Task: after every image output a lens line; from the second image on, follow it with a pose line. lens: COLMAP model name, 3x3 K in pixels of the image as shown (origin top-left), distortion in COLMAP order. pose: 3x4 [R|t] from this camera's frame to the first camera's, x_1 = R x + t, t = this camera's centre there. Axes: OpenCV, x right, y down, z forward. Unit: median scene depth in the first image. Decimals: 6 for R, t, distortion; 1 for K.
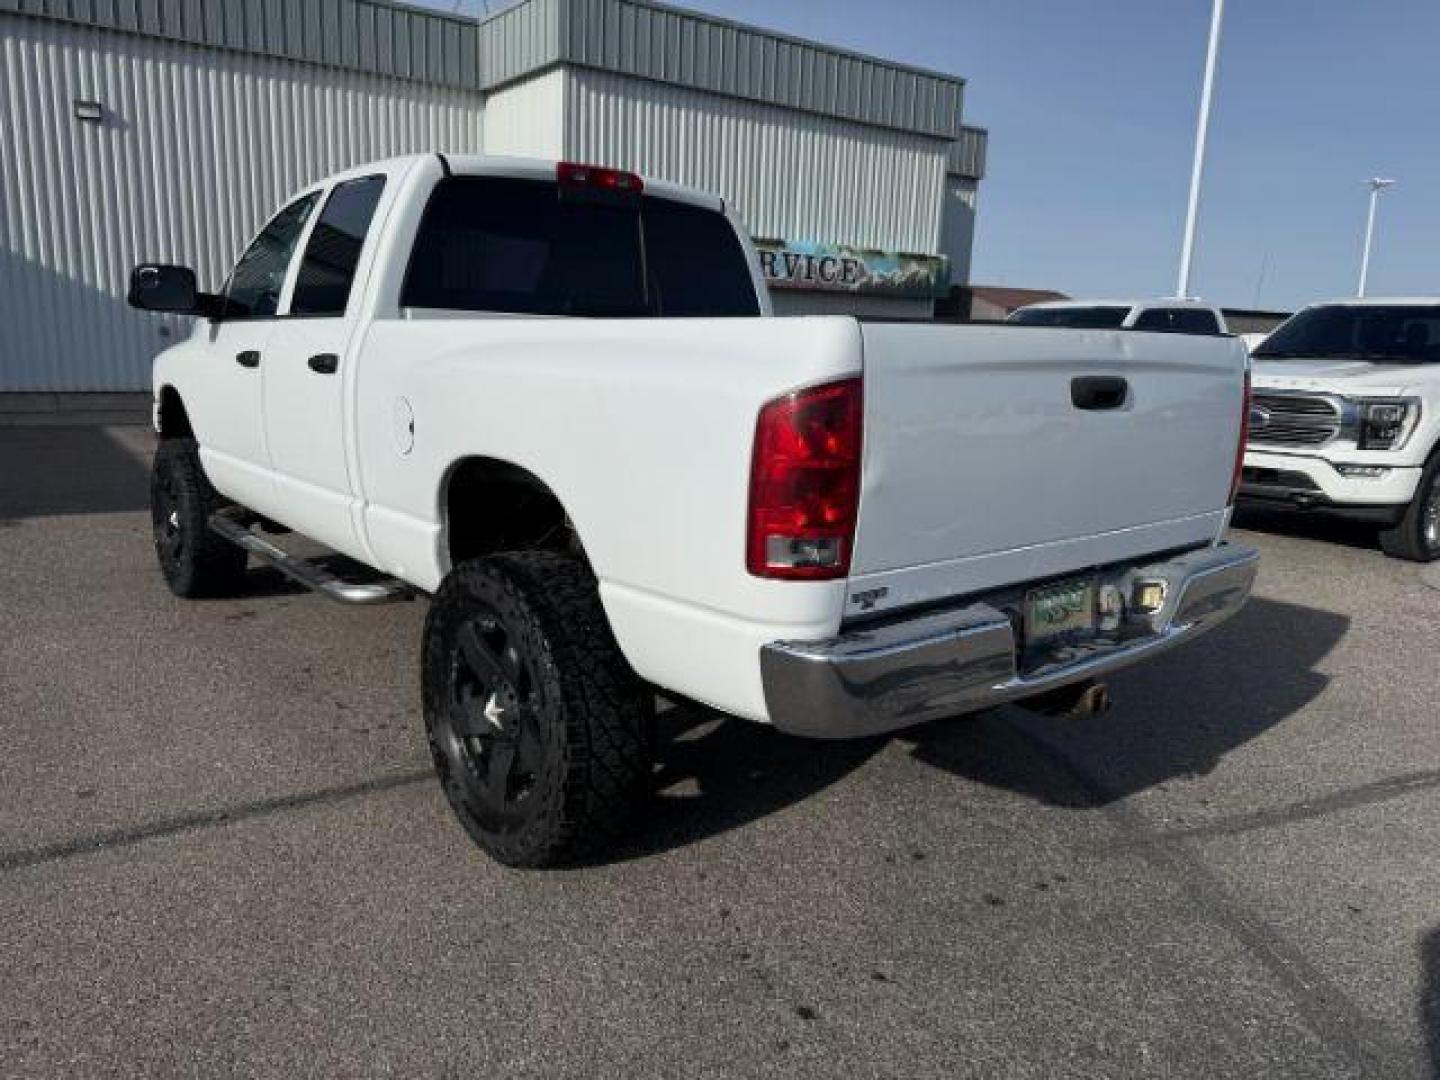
lens RADIAL K [[1031.1, 0, 711.5], [0, 1031.1, 537.4], [0, 0, 1]] dist [0.035385, -0.051947]
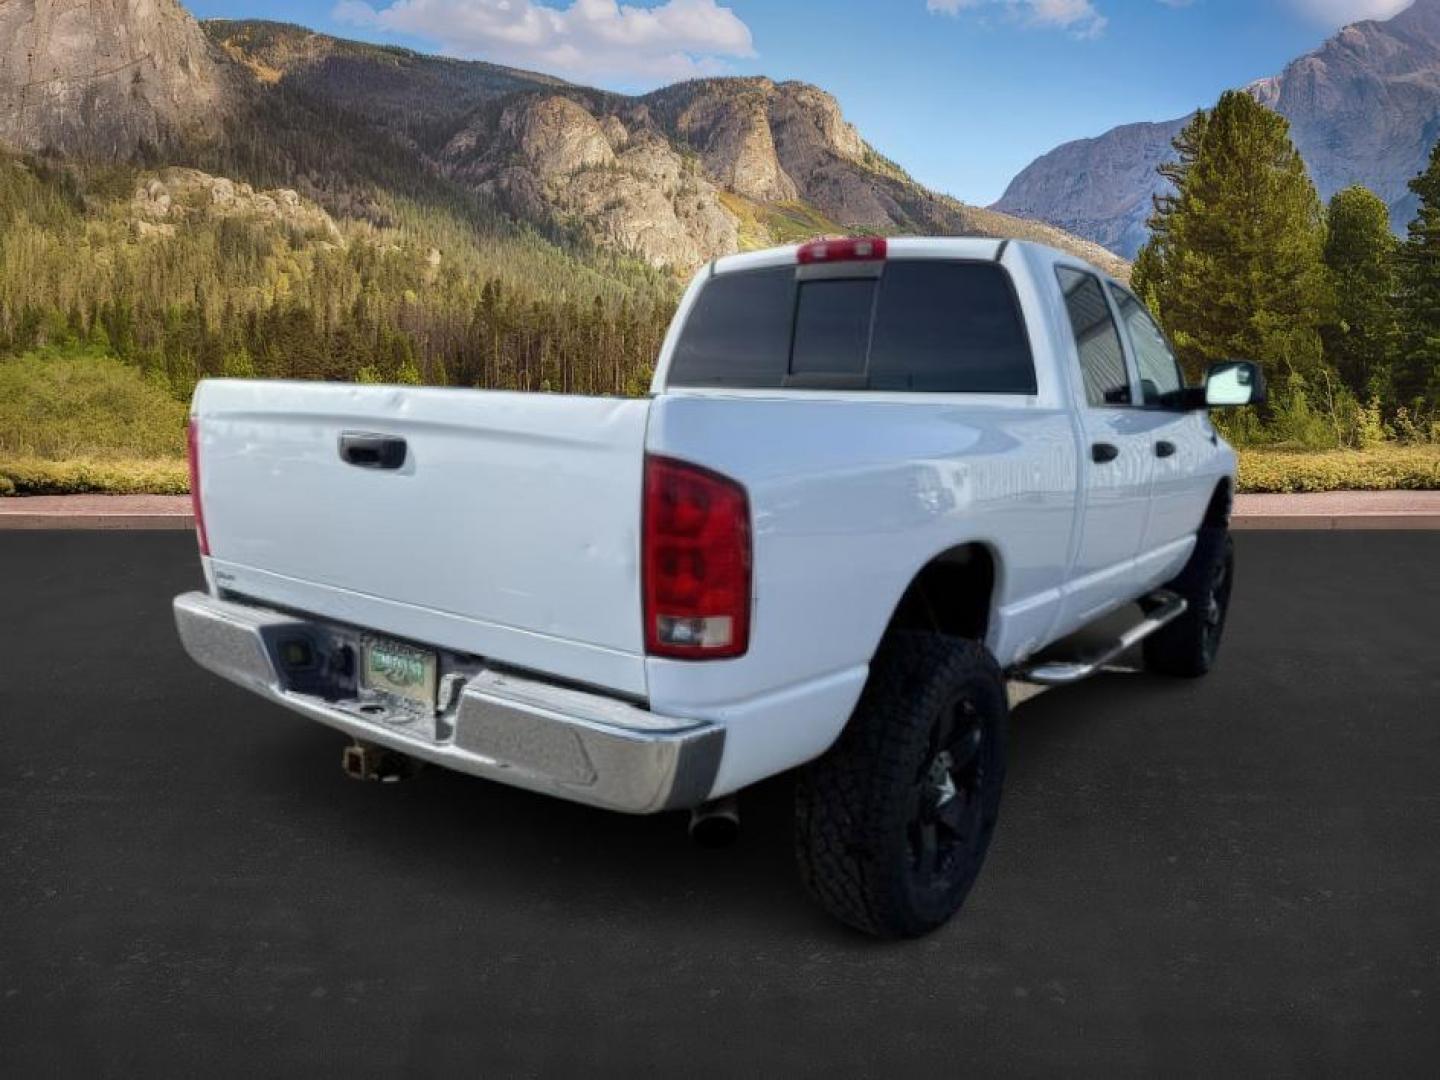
lens RADIAL K [[1020.3, 0, 665.8], [0, 1020.3, 591.0], [0, 0, 1]] dist [0.037659, -0.048514]
pose [[0.195903, 0.168482, -0.966041, 0.945853], [-0.208039, 0.969846, 0.126958, -0.131435], [0.958302, 0.176103, 0.225046, 0.733322]]
